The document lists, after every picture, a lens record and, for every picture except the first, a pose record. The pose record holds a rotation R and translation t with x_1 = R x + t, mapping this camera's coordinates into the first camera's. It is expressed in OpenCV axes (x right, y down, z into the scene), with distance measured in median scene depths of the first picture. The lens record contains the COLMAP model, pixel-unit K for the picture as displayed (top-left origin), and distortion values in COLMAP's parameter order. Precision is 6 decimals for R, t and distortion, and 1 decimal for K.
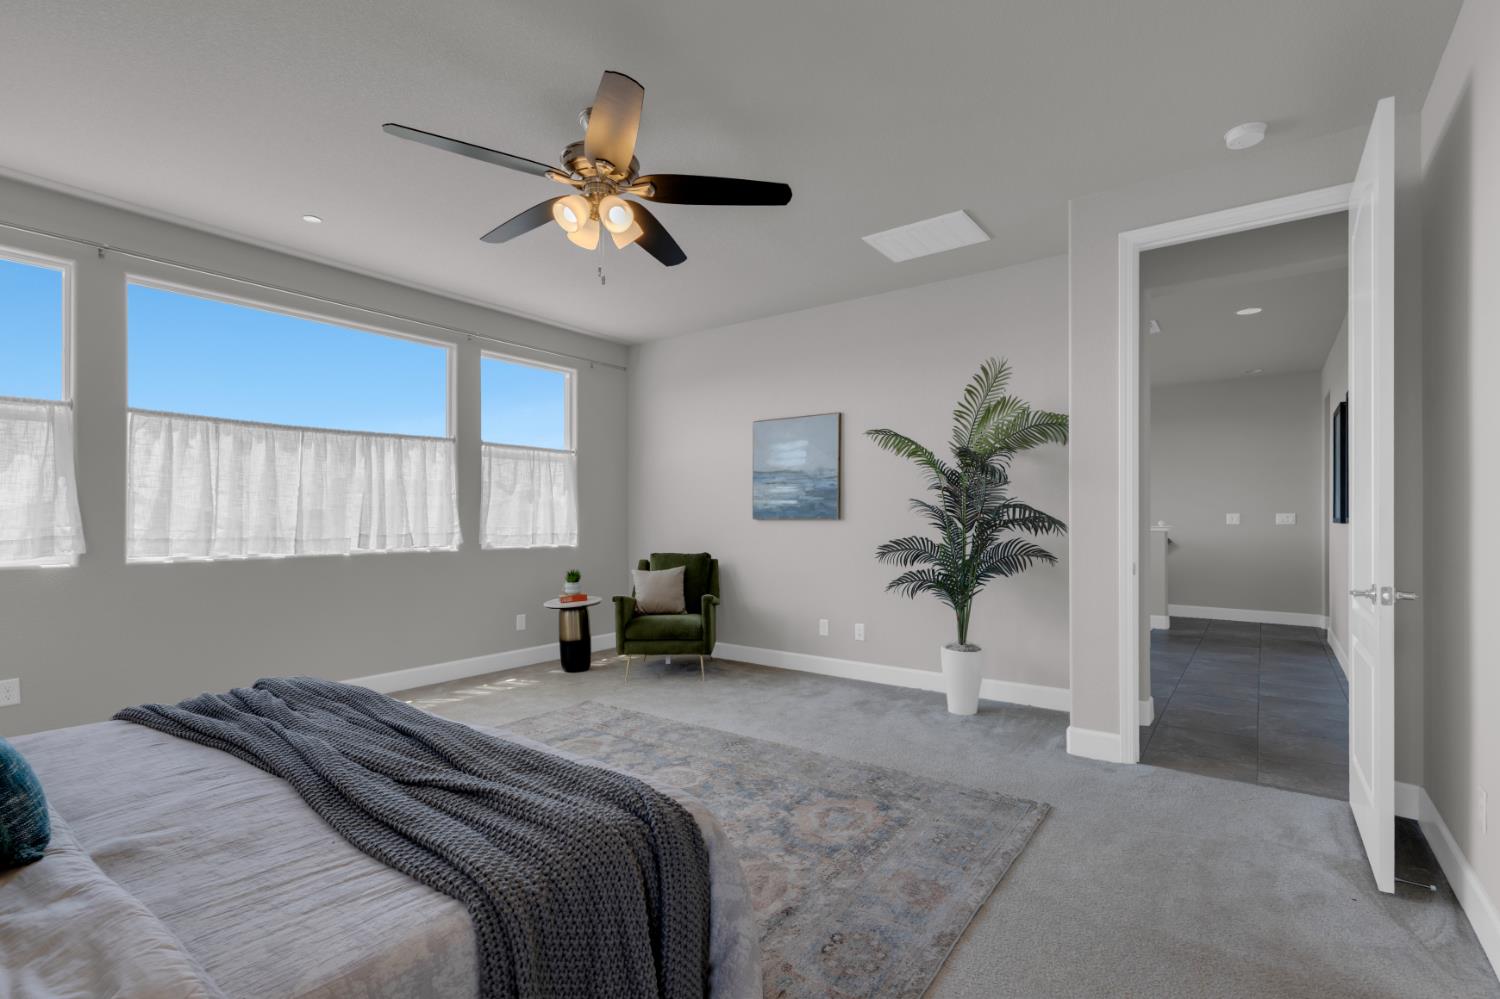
lens RADIAL K [[696.1, 0, 771.0], [0, 696.1, 516.5], [0, 0, 1]] dist [-0.000934, 0.000099]
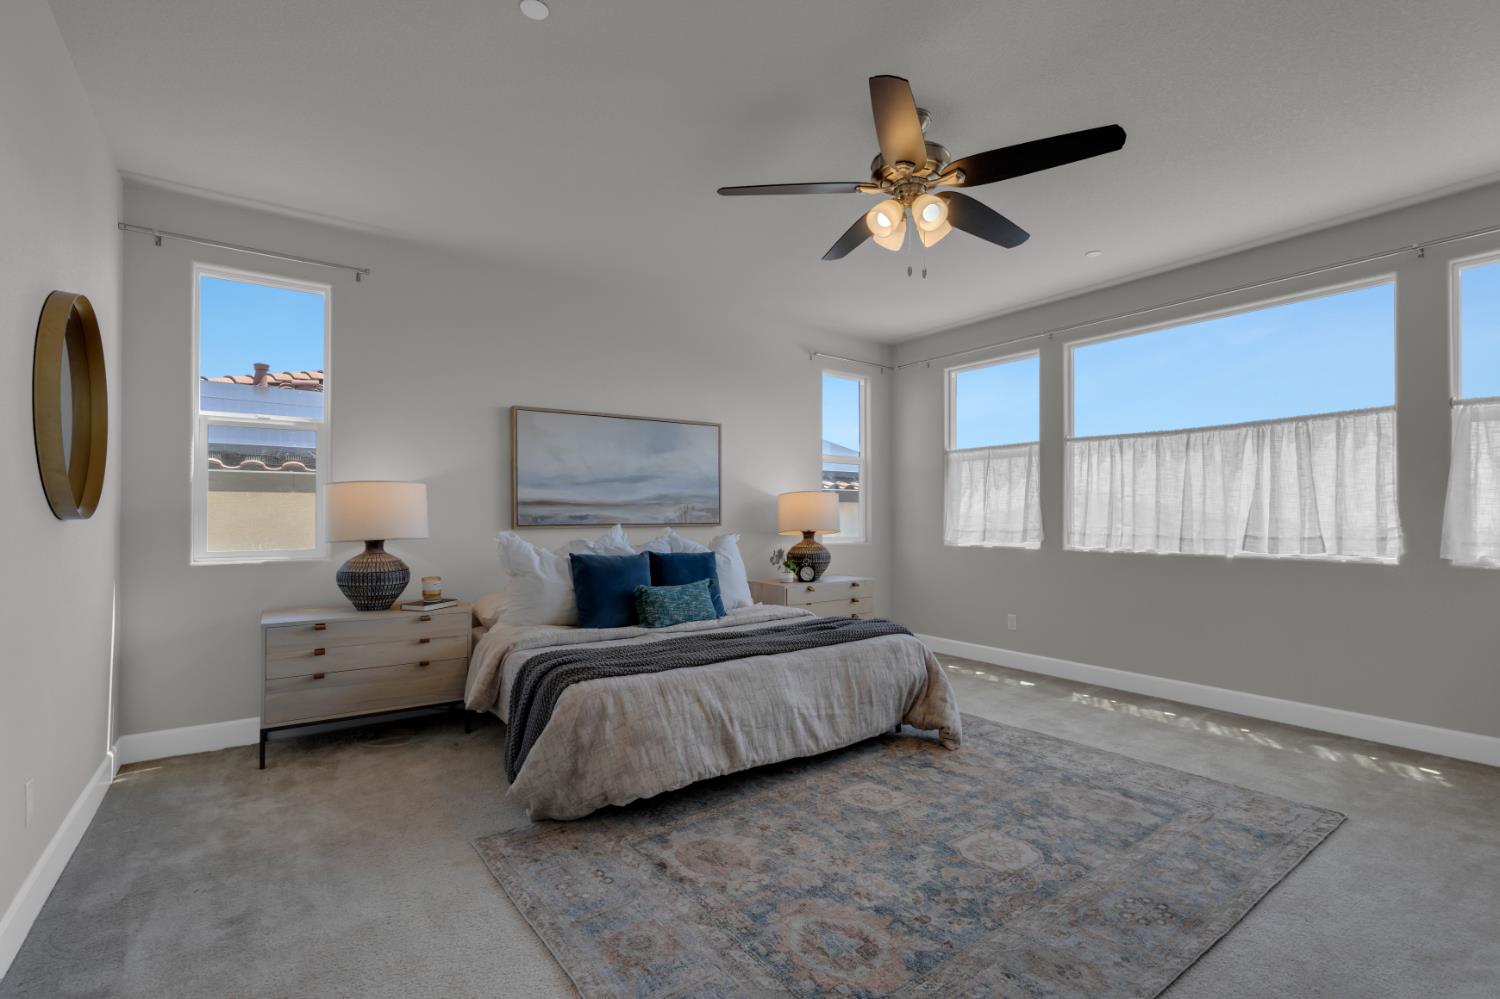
lens RADIAL K [[692.9, 0, 757.3], [0, 692.9, 495.4], [0, 0, 1]] dist [0.002210, 0.000780]
pose [[-0.323543, -0.030489, -0.945722, 0.500199], [0.001389, 0.999464, -0.032697, 0.002279], [0.946212, -0.011893, -0.323328, 0.719405]]
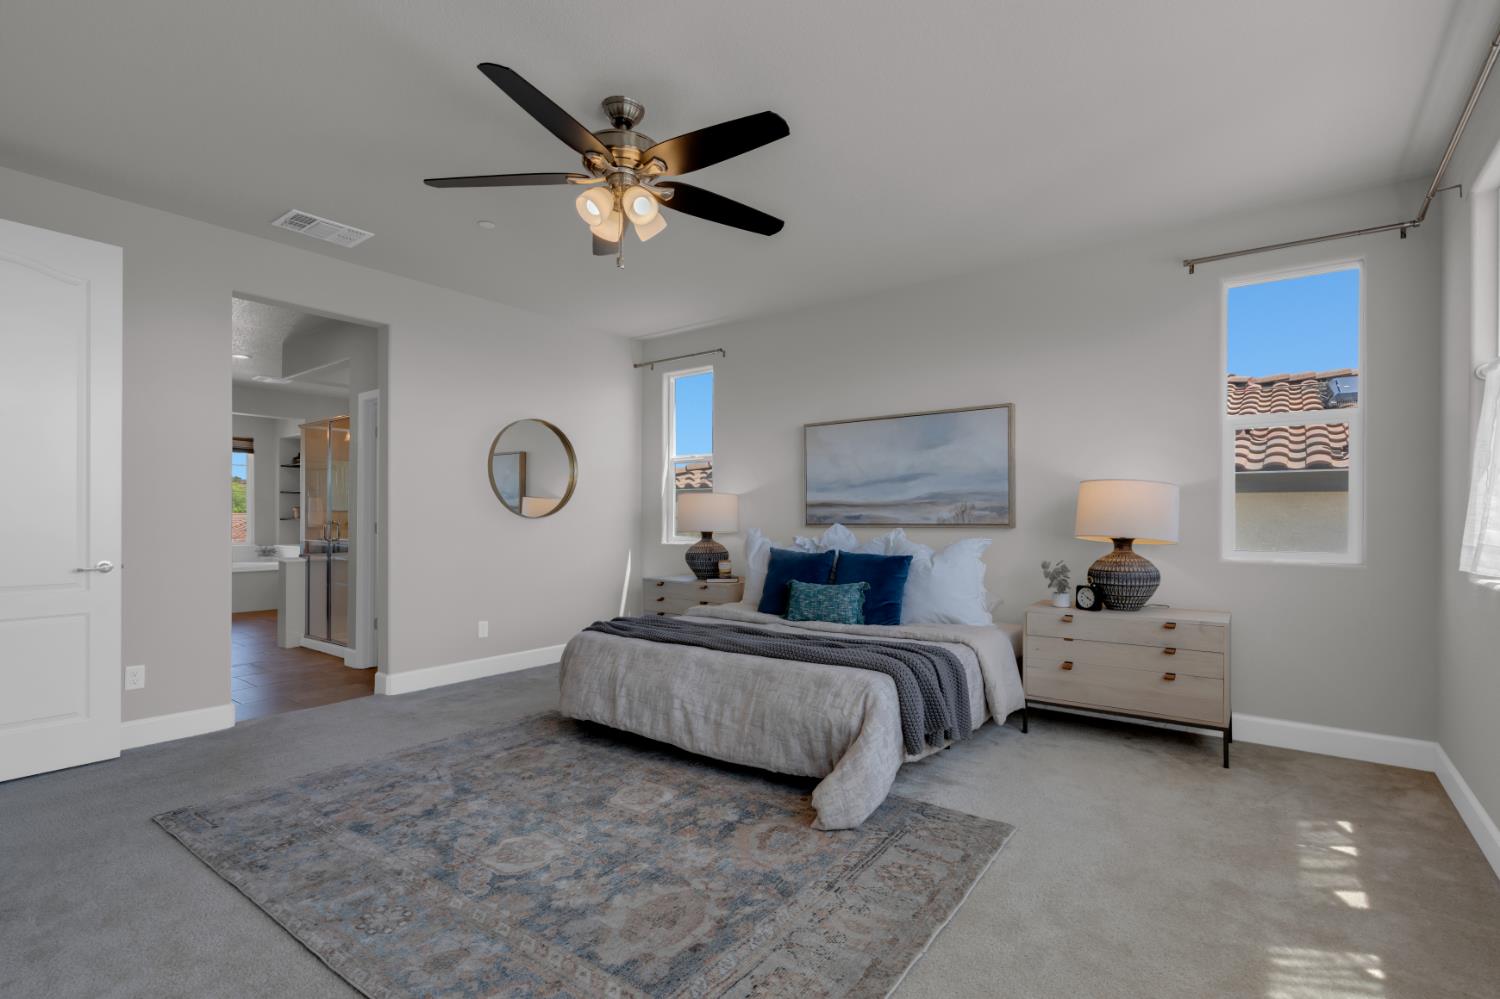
lens RADIAL K [[692.9, 0, 757.3], [0, 692.9, 495.4], [0, 0, 1]] dist [0.002210, 0.000780]
pose [[-0.999446, -0.000887, 0.033274, -0.301277], [-0.001991, 0.999448, -0.033157, 0.002917], [-0.033226, -0.033205, -0.998896, 1.273176]]
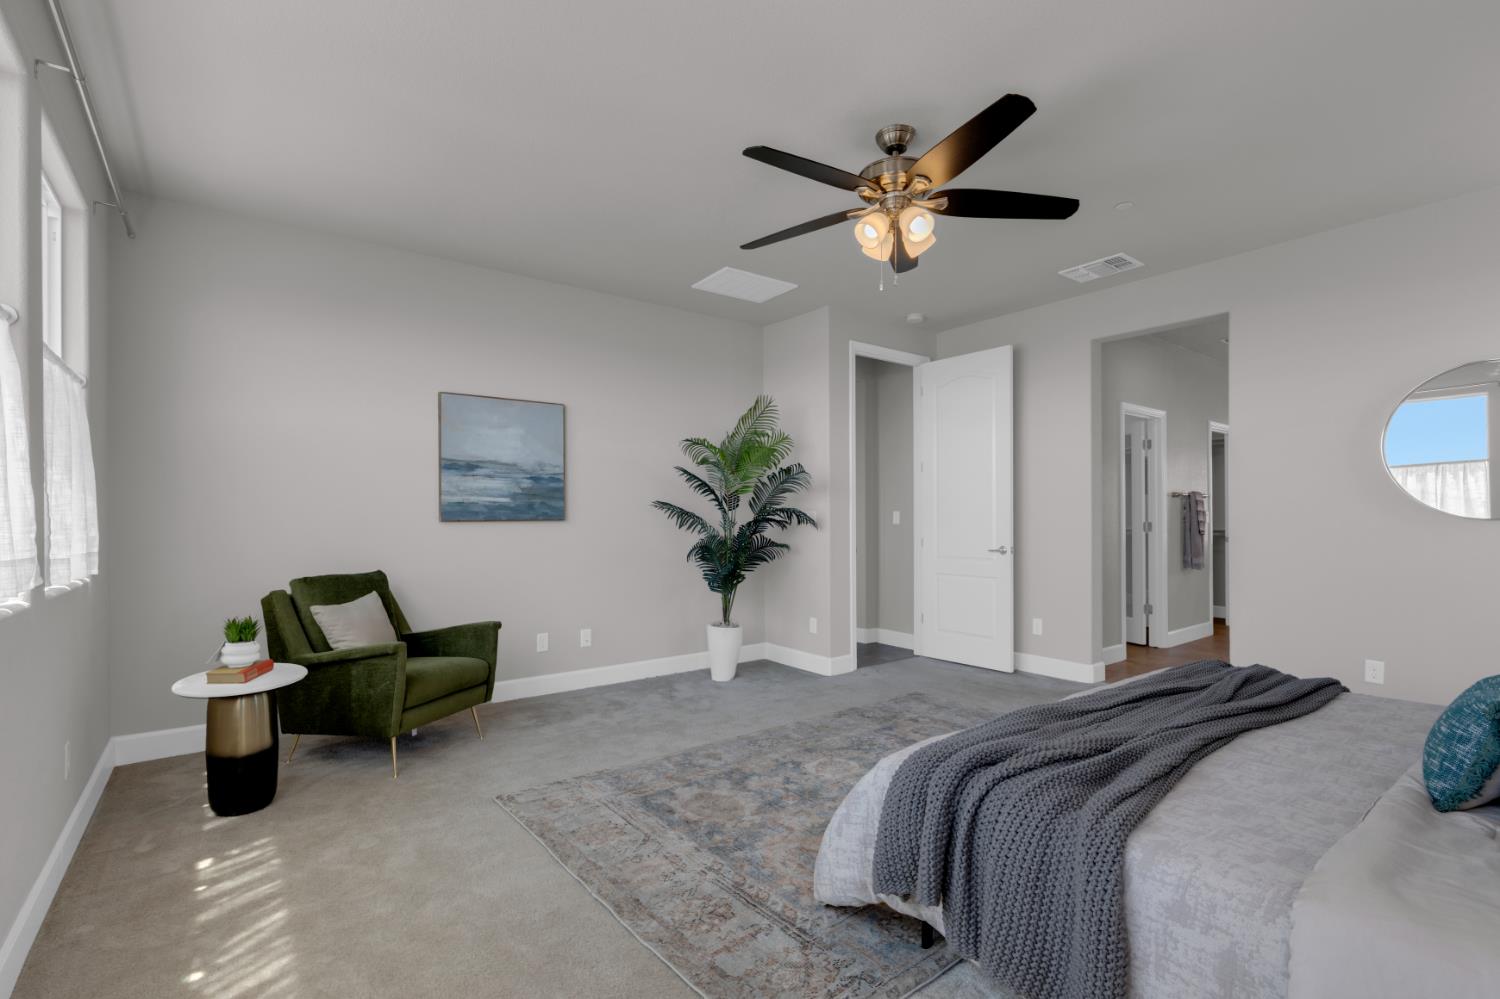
lens RADIAL K [[688.2, 0, 760.3], [0, 688.2, 509.6], [0, 0, 1]] dist [0.001550, 0.000585]
pose [[0.286992, 0.010214, 0.957878, -0.826724], [0.003530, 0.999925, -0.011720, 0.001700], [-0.957926, 0.006745, 0.286935, 0.579224]]
